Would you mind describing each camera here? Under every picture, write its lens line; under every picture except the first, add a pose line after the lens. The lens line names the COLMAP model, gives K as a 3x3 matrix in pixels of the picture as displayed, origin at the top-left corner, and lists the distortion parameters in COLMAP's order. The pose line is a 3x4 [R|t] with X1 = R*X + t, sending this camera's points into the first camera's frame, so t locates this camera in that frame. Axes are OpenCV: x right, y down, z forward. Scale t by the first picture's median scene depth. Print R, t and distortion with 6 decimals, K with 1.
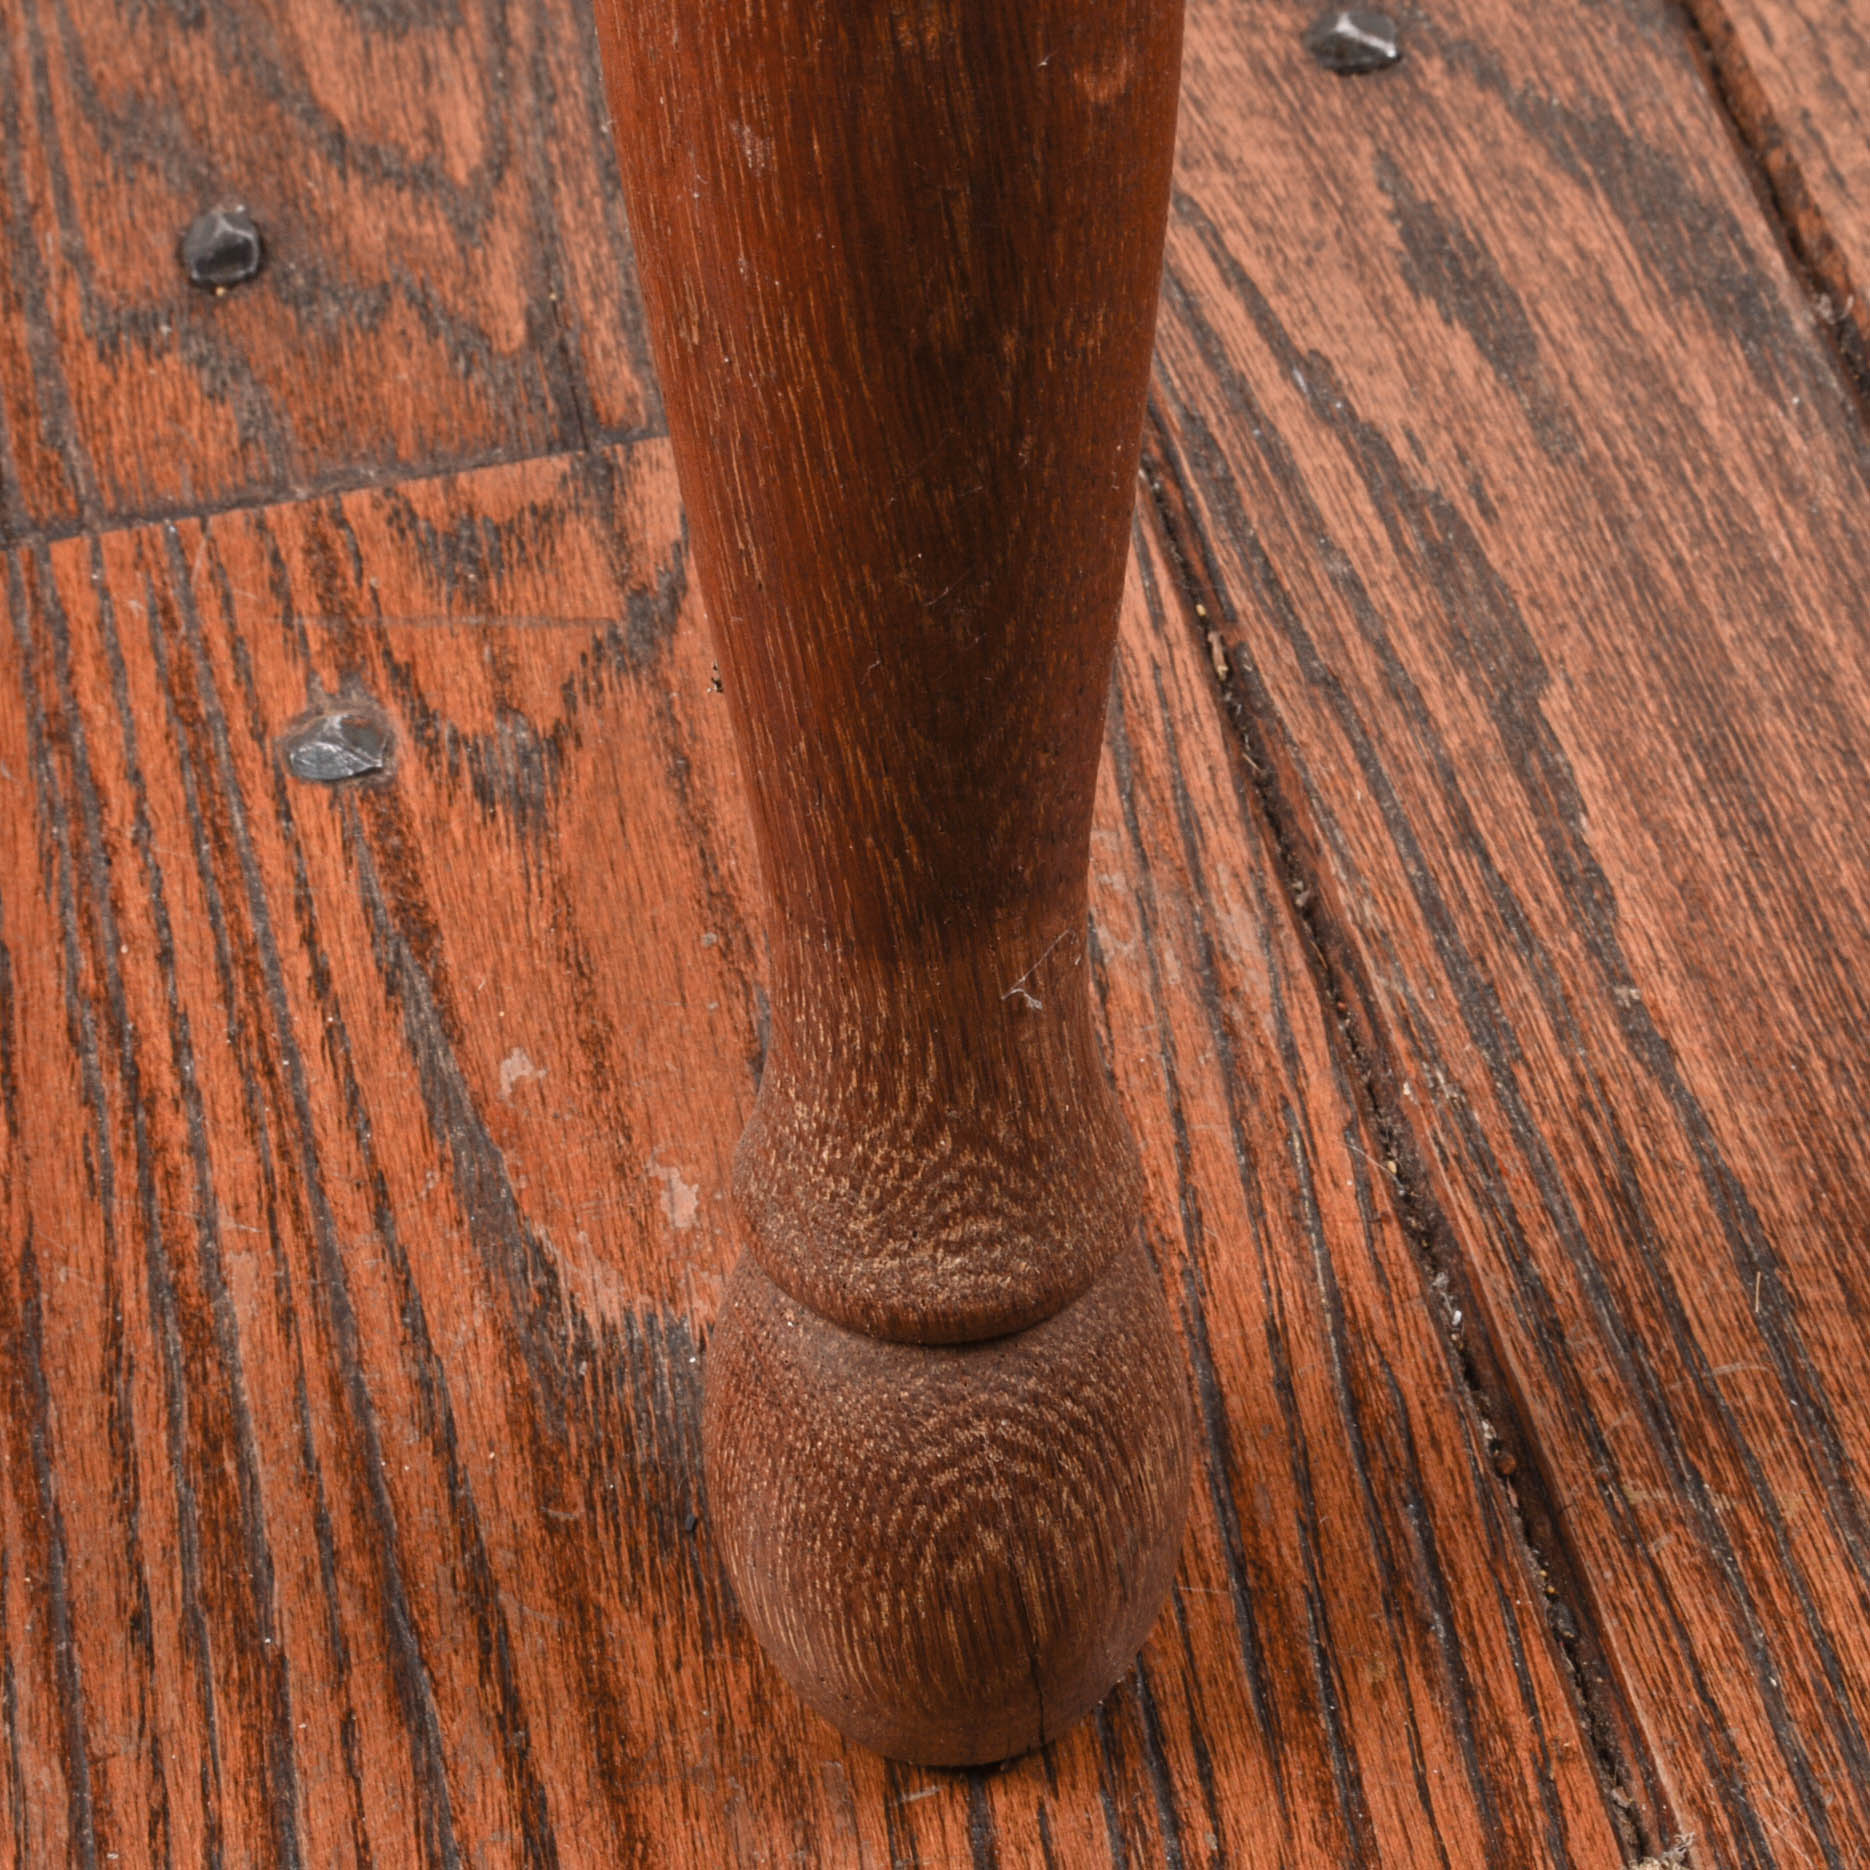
lens RADIAL K [[5546.4, 0, 818.5], [0, 5546.4, 935.7], [0, 0, 1]] dist [0.032167, 0.701058]
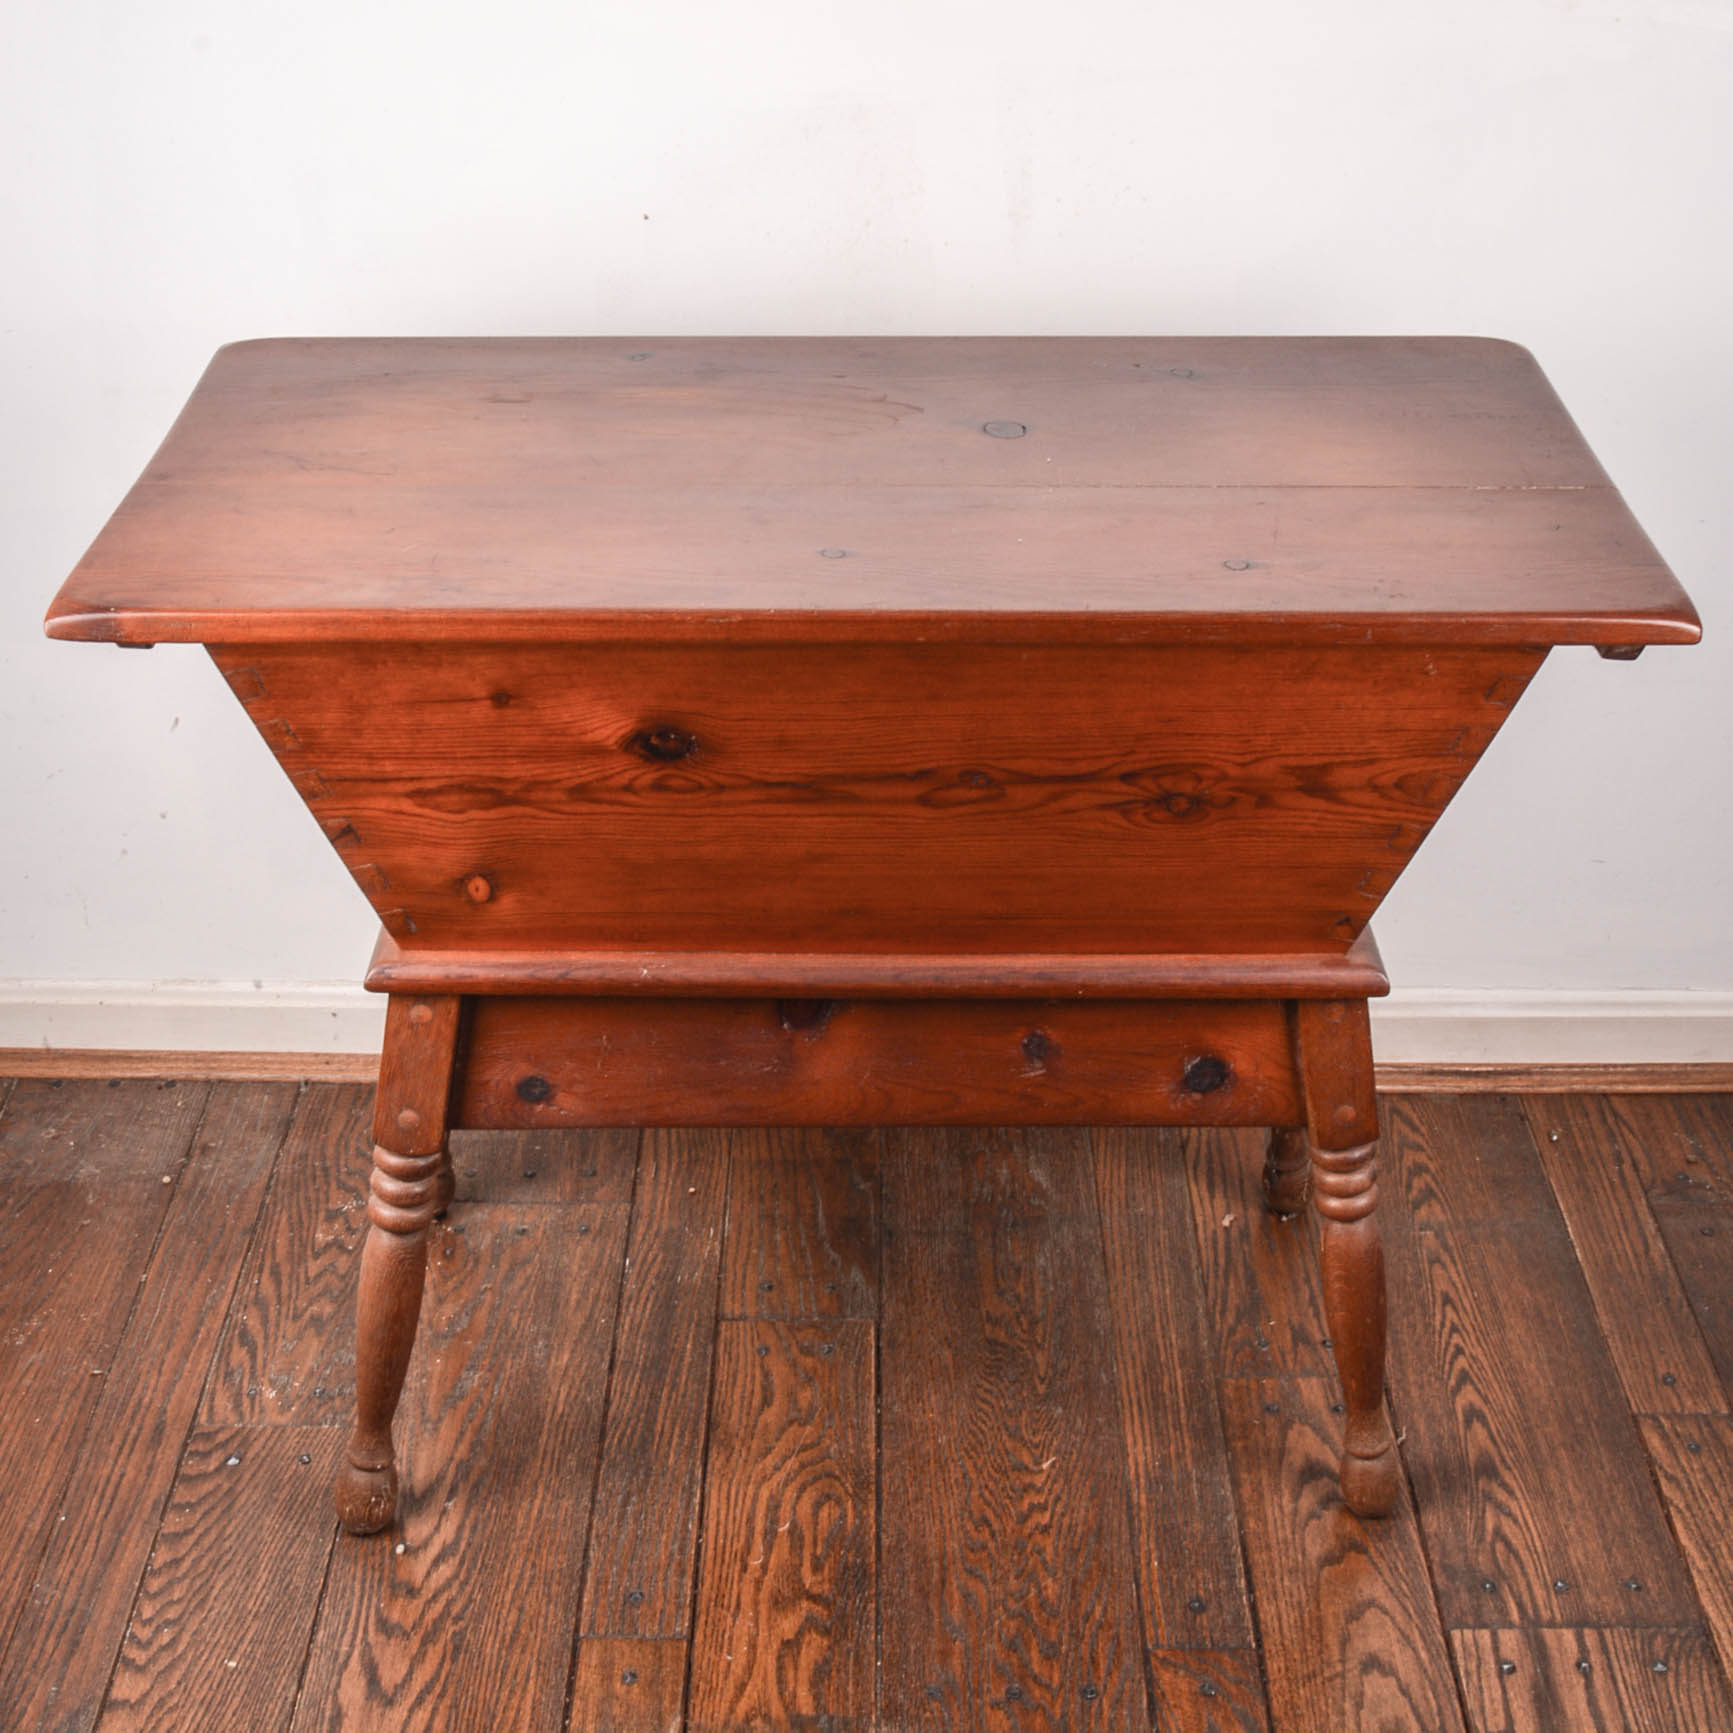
lens RADIAL K [[2676.8, 0, 864.7], [0, 2676.8, 835.4], [0, 0, 1]] dist [-0.065247, -0.049561]
pose [[0.973064, 0.125247, -0.193543, 0.181798], [-0.187869, 0.917383, -0.350876, 0.066182], [0.133606, 0.377785, 0.916203, -2.064559]]
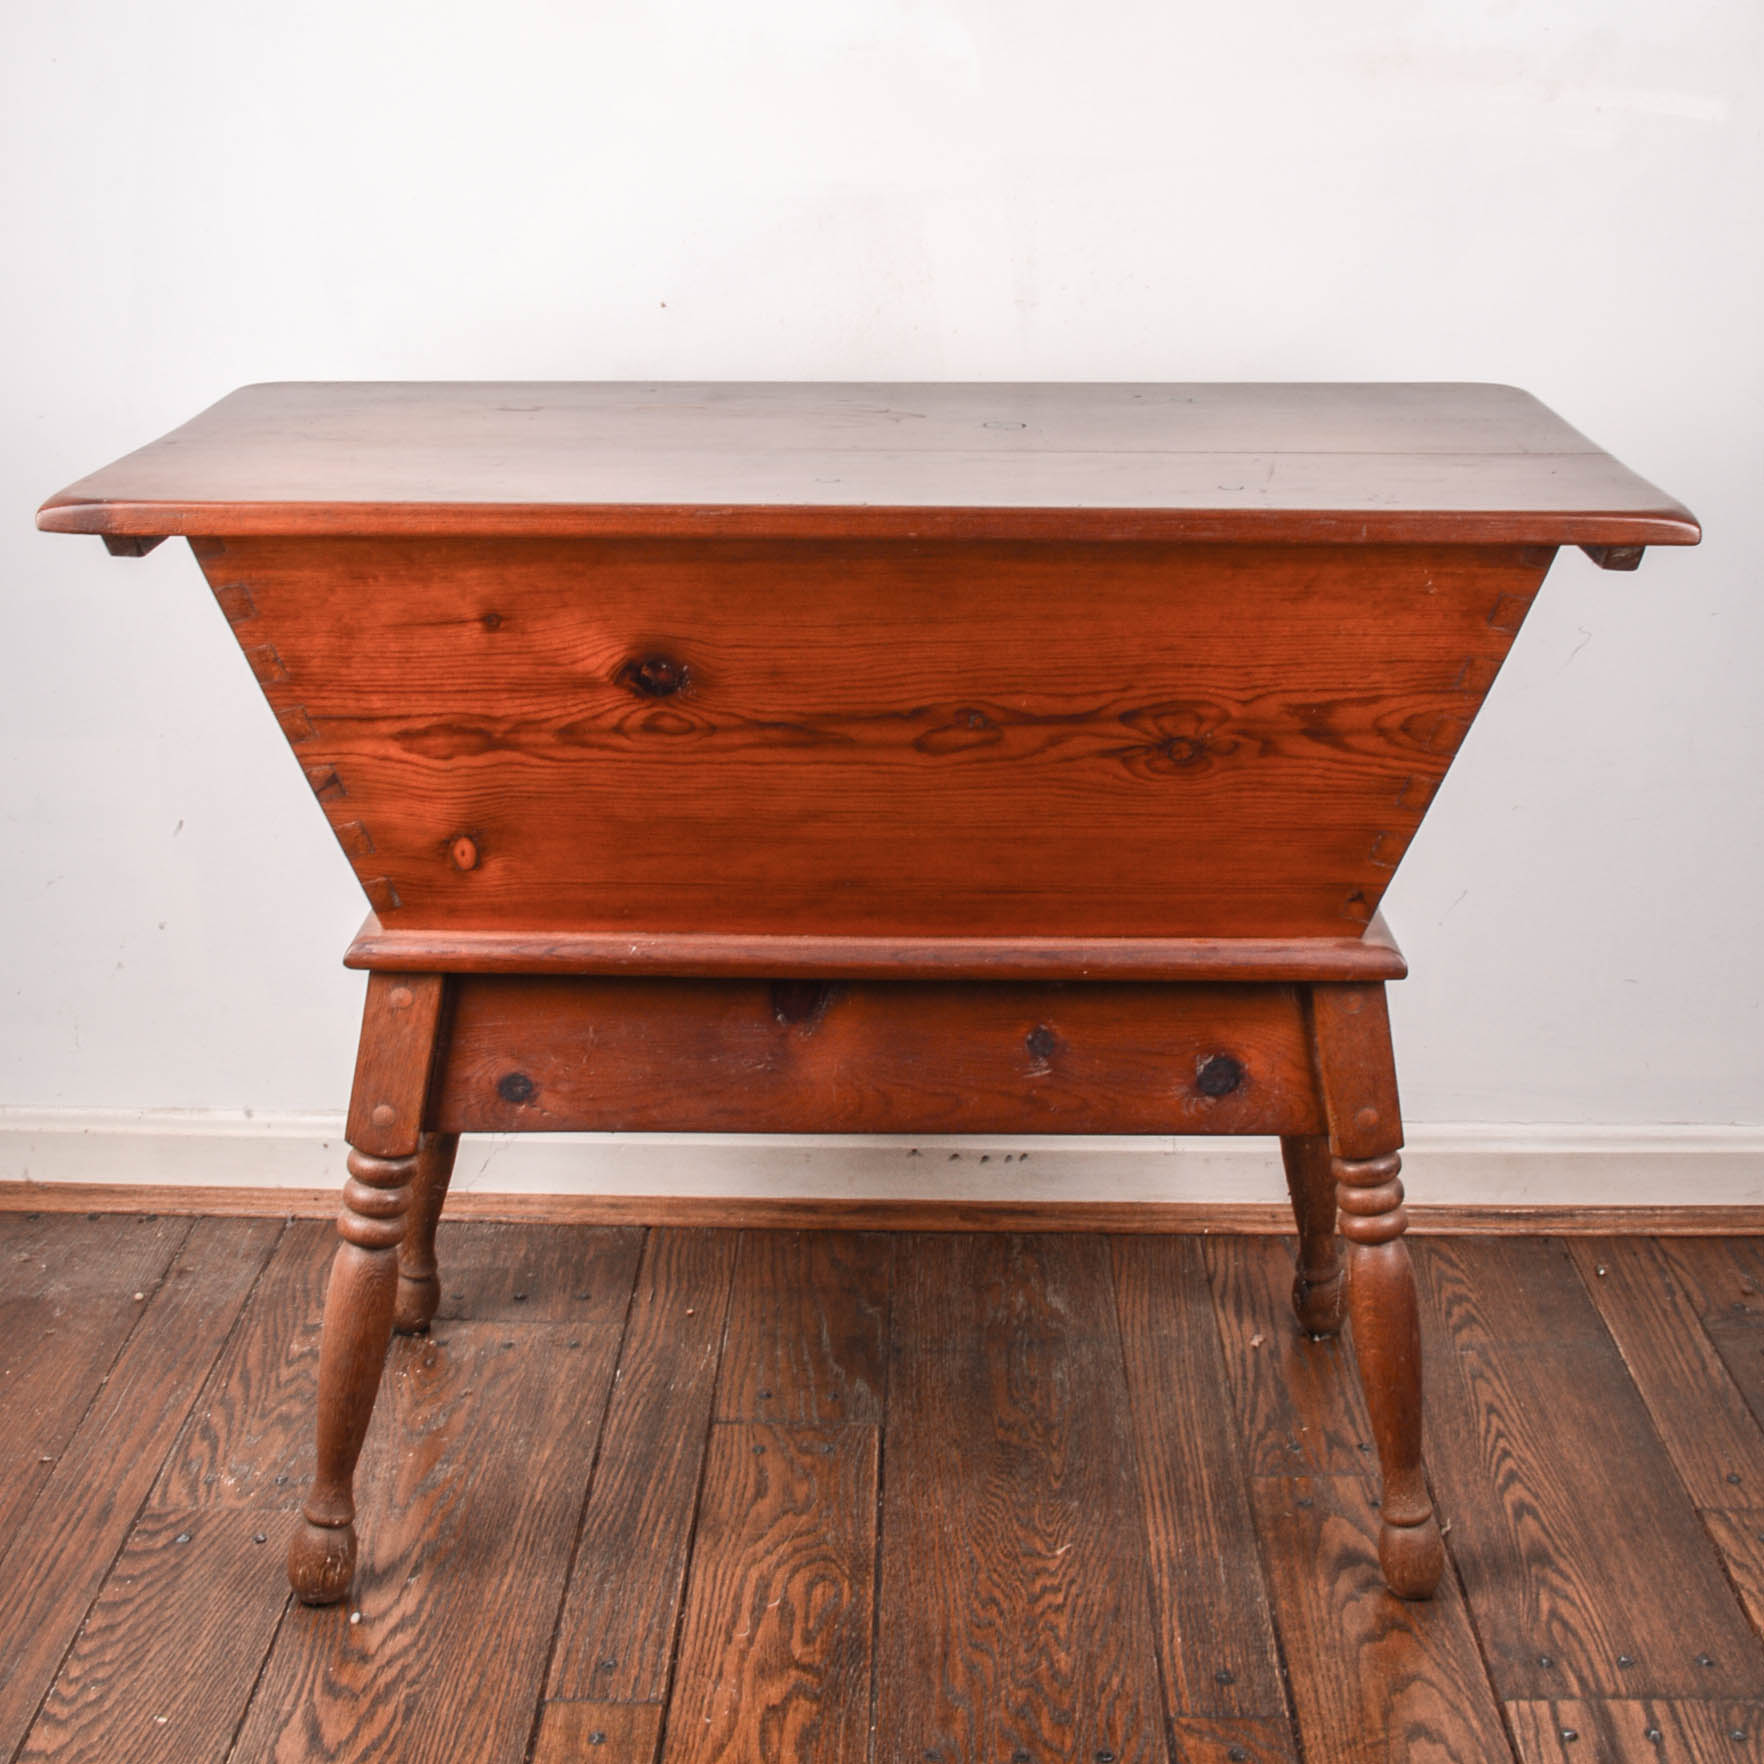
lens RADIAL K [[2673.9, 0, 880.3], [0, 2673.9, 703.2], [0, 0, 1]] dist [-0.074356, 0.000596]
pose [[0.969688, 0.079171, -0.231166, 0.282949], [-0.198450, 0.807129, -0.556022, 0.522401], [0.142560, 0.585043, 0.798374, -1.731416]]
